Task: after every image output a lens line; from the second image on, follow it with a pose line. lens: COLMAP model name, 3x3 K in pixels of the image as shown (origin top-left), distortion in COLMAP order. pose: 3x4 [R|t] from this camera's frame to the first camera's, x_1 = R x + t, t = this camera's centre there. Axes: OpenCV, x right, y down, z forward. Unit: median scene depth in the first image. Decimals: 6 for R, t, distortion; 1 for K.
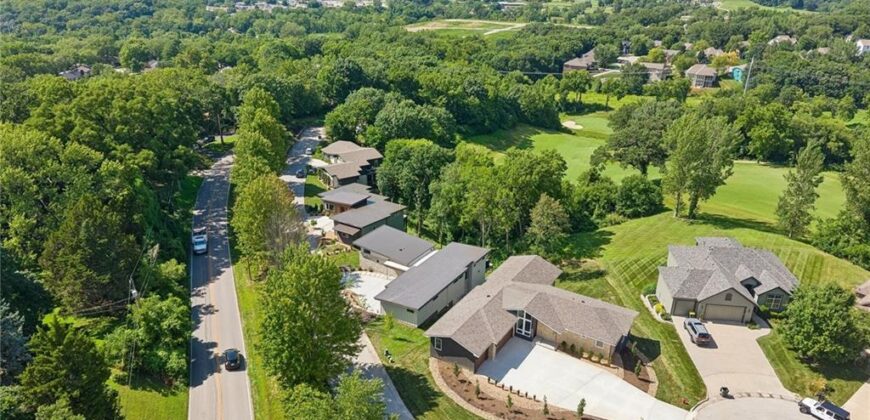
lens RADIAL K [[603.2, 0, 435.0], [0, 603.2, 210.0], [0, 0, 1]] dist [0.047314, -0.041937]
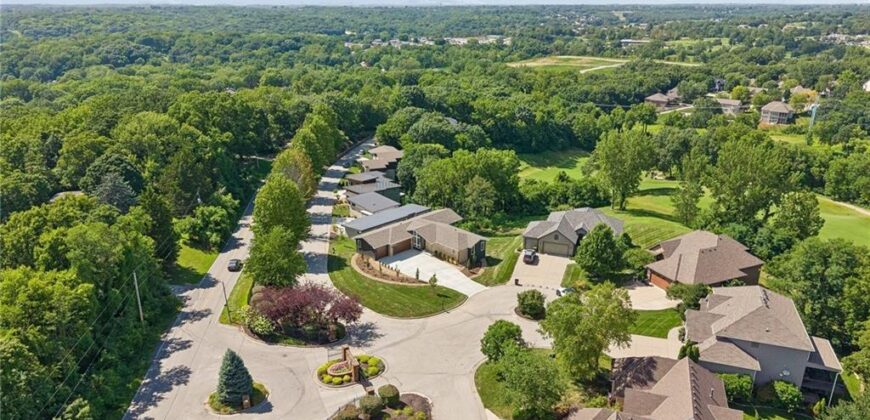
lens RADIAL K [[618.2, 0, 437.3], [0, 618.2, 191.2], [0, 0, 1]] dist [0.044451, -0.003251]
pose [[0.975419, 0.058951, -0.212328, 0.353082], [-0.077594, 0.993725, -0.080564, 0.121444], [0.206246, 0.095059, 0.973872, -0.396097]]
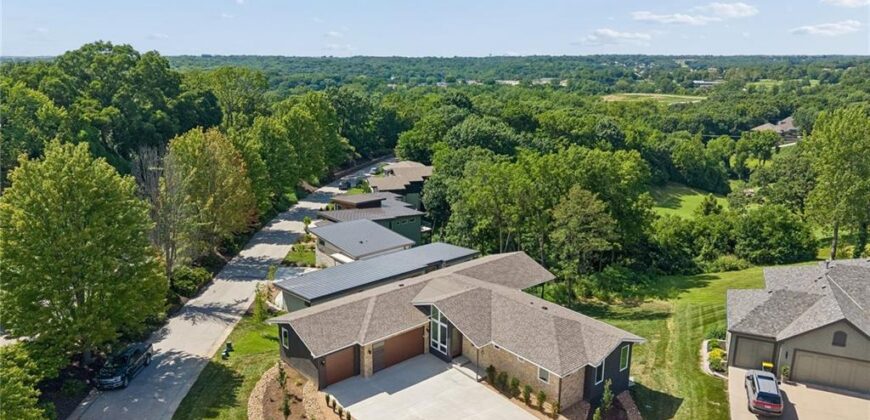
lens RADIAL K [[623.1, 0, 421.3], [0, 623.1, 208.4], [0, 0, 1]] dist [0.011625, -0.002104]
pose [[0.947924, 0.063410, -0.312122, 0.206400], [-0.108740, 0.985529, -0.130030, 0.096976], [0.299360, 0.157199, 0.941102, 0.248728]]
